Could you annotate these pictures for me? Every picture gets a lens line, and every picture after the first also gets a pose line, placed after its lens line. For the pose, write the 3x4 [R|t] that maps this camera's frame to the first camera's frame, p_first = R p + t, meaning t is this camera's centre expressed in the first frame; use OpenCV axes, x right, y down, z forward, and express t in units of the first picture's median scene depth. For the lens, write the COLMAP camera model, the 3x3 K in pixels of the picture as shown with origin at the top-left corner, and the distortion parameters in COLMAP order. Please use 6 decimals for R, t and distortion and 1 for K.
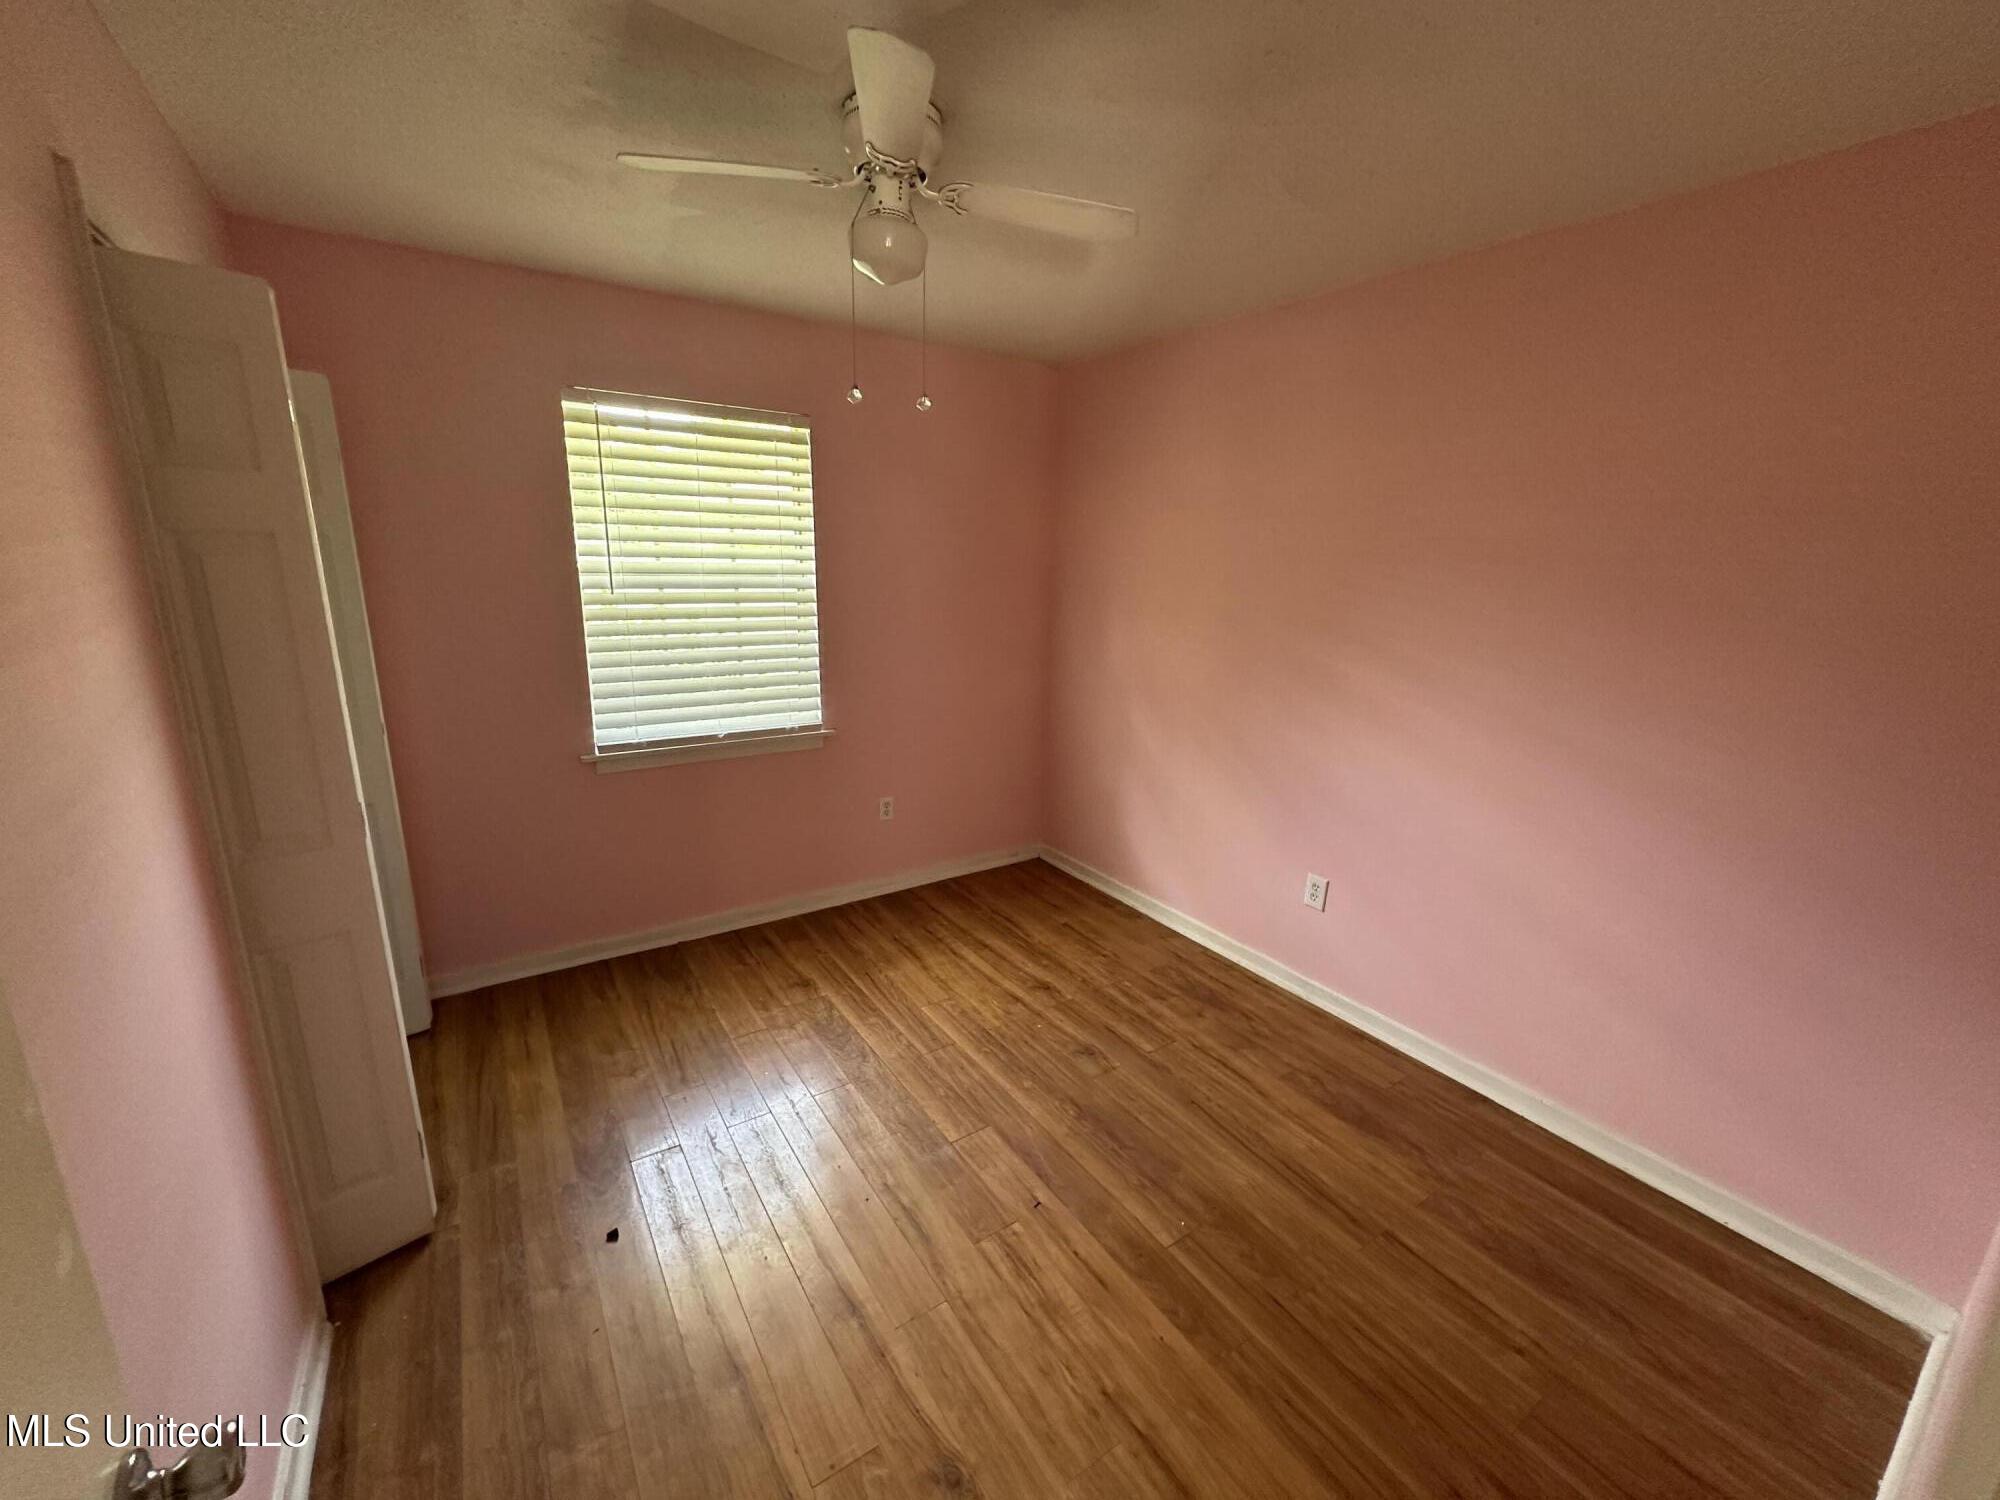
lens RADIAL K [[795.6, 0, 999.2], [0, 795.6, 753.0], [0, 0, 1]] dist [0.002795, 0.001191]
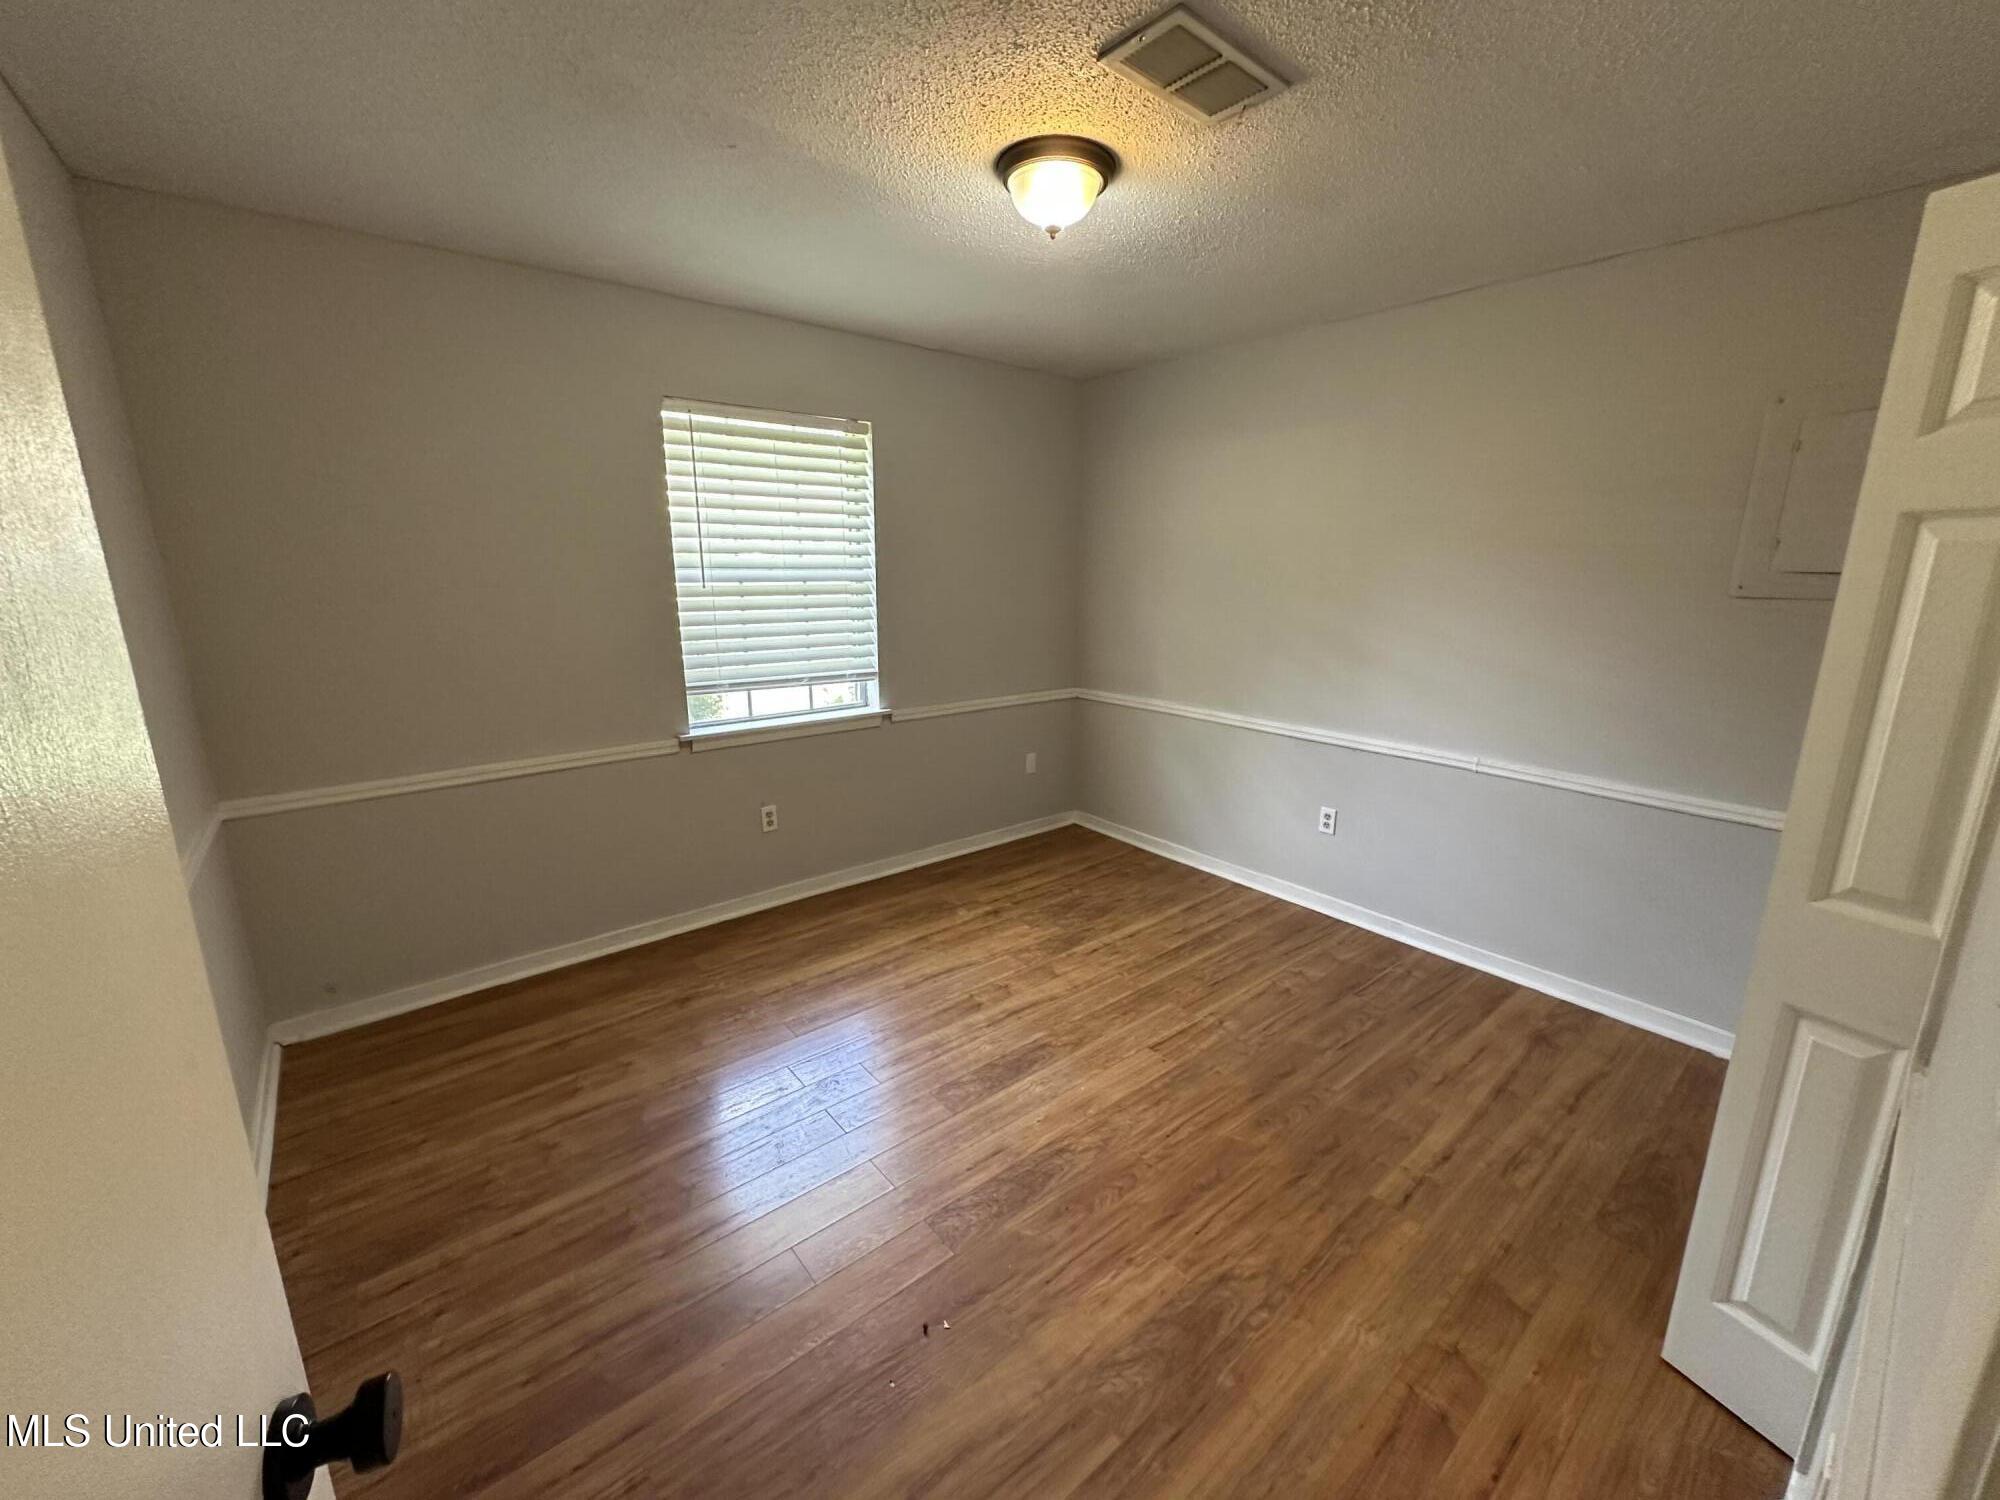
lens RADIAL K [[795.6, 0, 1003.7], [0, 795.6, 743.4], [0, 0, 1]] dist [0.002795, 0.001191]
pose [[0.996424, -0.024634, 0.080823, -0.155032], [0.024813, 0.999691, -0.001211, 0.021949], [-0.080768, 0.003212, 0.996728, -0.101545]]
